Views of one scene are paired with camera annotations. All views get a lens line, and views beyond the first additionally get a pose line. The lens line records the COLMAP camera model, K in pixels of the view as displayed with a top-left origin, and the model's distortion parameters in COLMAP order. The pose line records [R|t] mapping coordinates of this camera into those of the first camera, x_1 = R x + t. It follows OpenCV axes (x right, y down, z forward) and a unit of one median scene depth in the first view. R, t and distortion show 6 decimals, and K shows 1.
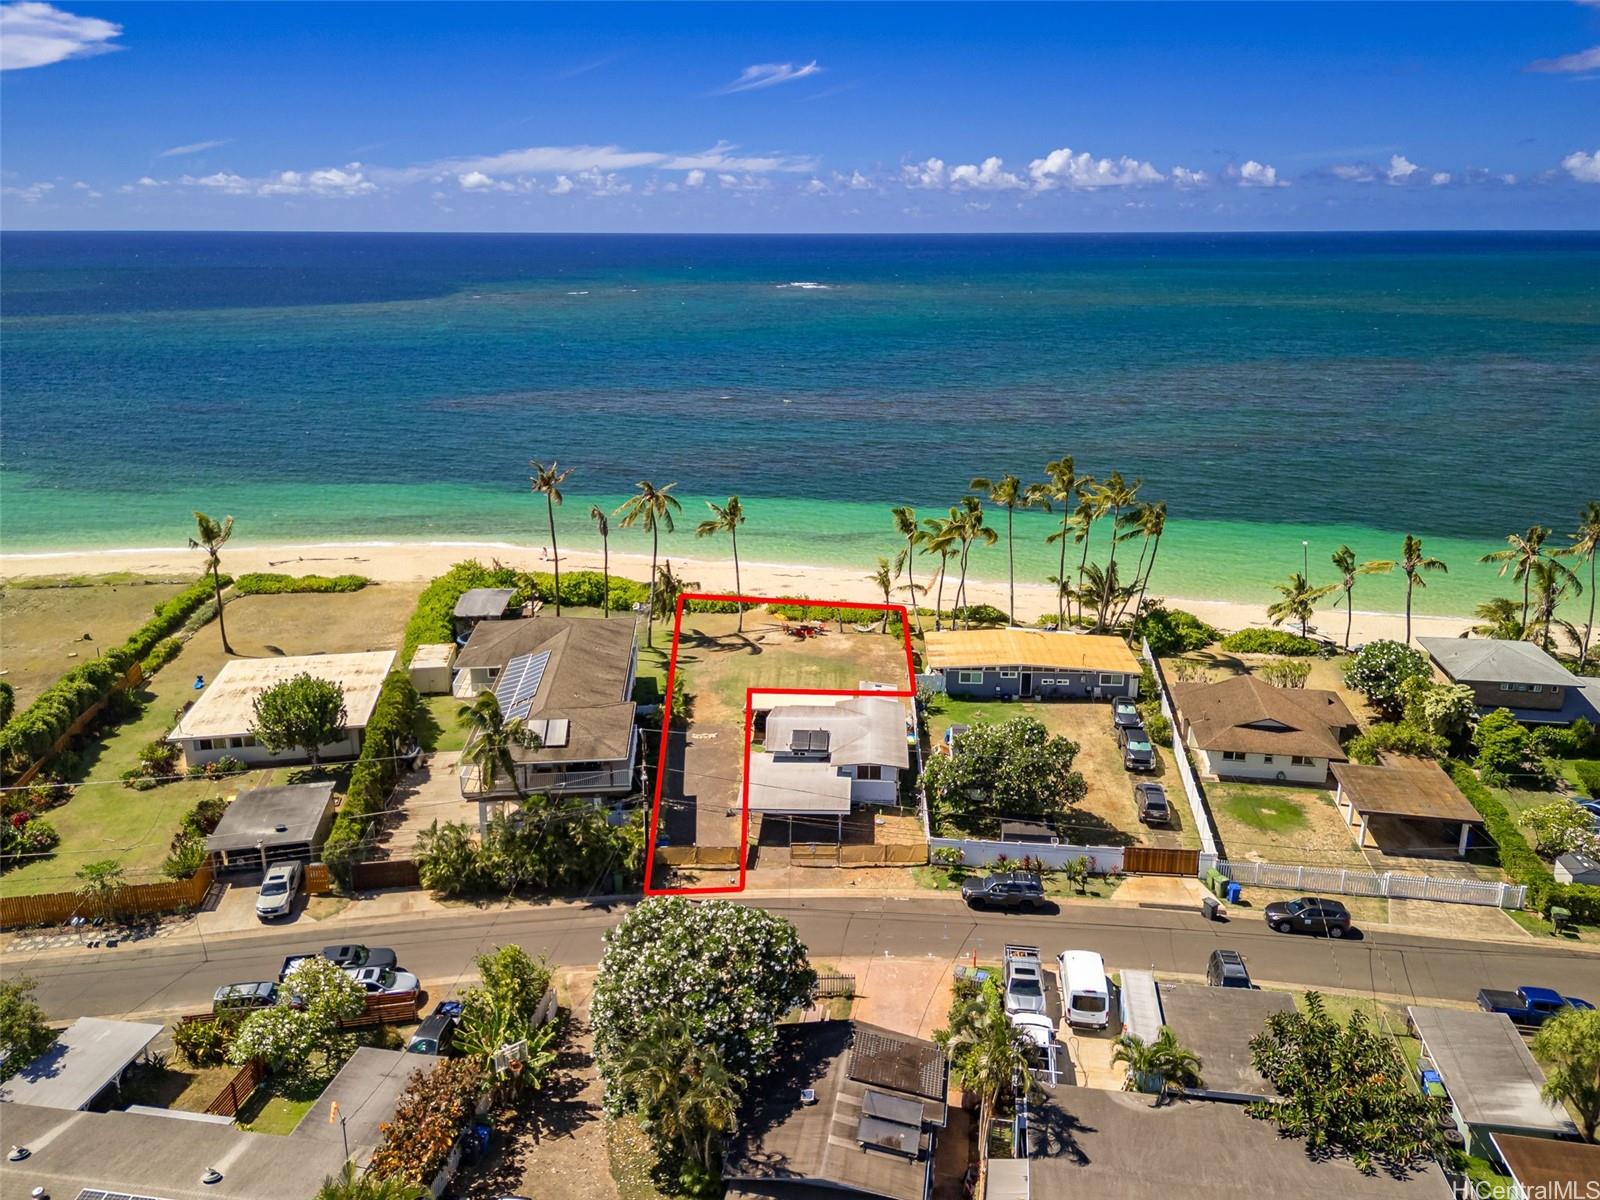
lens RADIAL K [[1195.7, 0, 807.0], [0, 1195.7, 607.4], [0, 0, 1]] dist [0.110637, -0.116881]
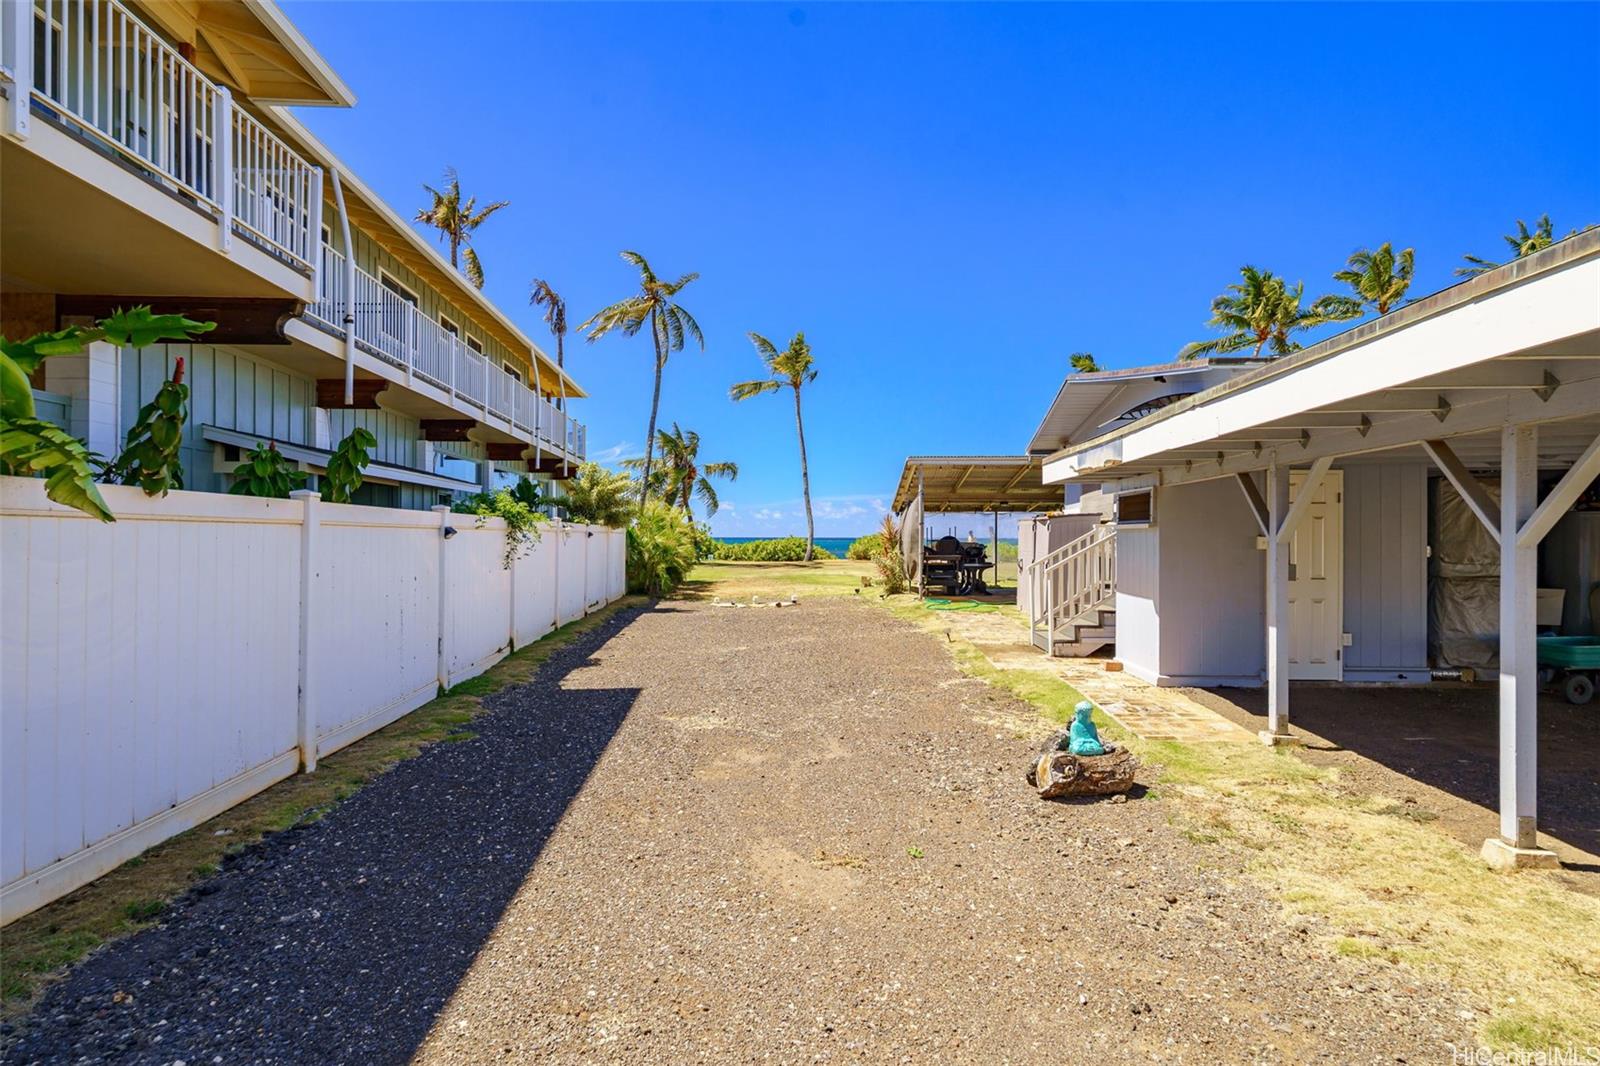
lens RADIAL K [[837.1, 0, 797.0], [0, 837.1, 541.1], [0, 0, 1]] dist [0.001102, 0.000081]
pose [[0.999948, -0.003283, -0.009665, -0.086806], [0.000468, 0.960619, -0.277869, 0.178358], [0.010197, 0.277850, 0.960570, 0.953453]]
